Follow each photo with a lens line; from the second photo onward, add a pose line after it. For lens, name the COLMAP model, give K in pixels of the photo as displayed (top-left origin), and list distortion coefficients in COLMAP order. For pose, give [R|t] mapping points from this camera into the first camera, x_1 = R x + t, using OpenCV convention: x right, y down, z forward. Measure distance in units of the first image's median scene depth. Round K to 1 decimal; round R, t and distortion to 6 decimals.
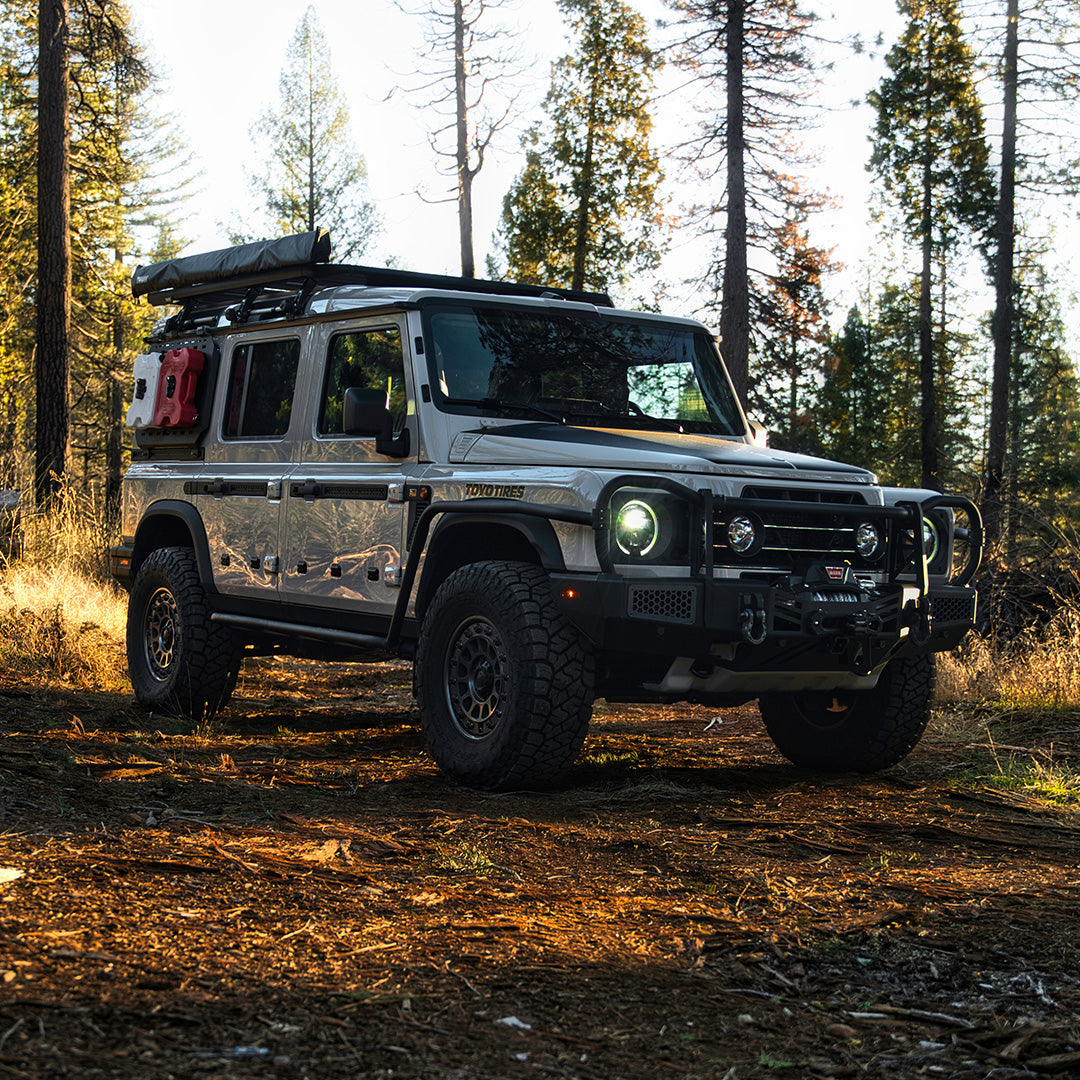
lens RADIAL K [[3013.7, 0, 540.0], [0, 3013.7, 540.0], [0, 0, 1]] dist [0.693484, -0.107206]
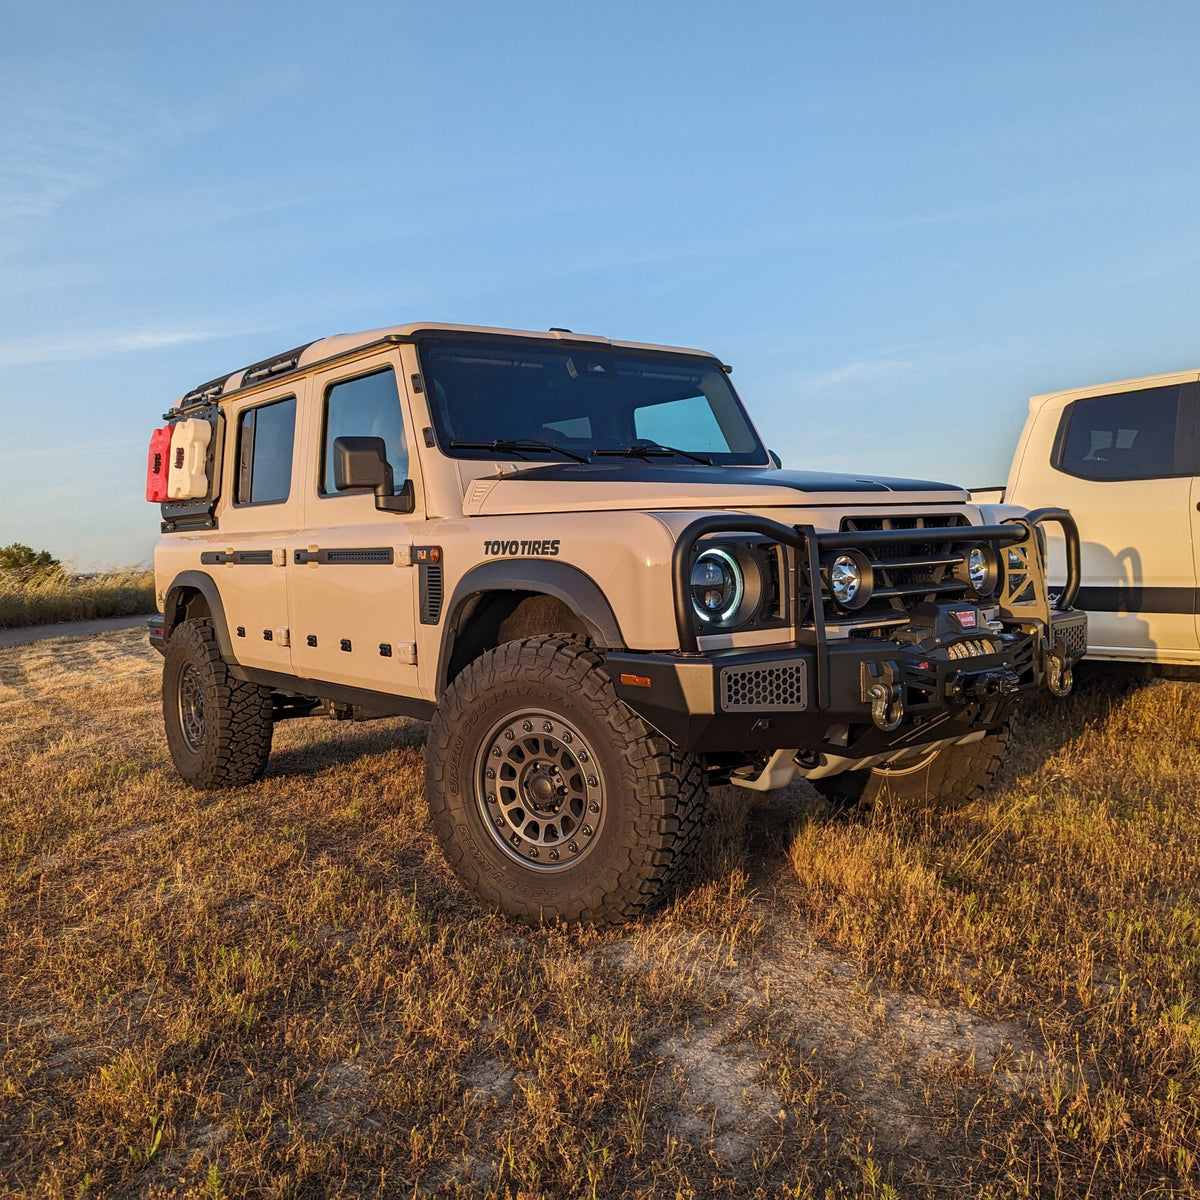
lens RADIAL K [[1348.3, 0, 573.4], [0, 1348.3, 600.4], [0, 0, 1]] dist [0.125493, 0.006689]
pose [[0.995954, -0.083079, 0.034267, -0.014757], [0.081185, 0.995267, 0.053403, -0.020775], [-0.038541, -0.050405, 0.997985, 0.660532]]
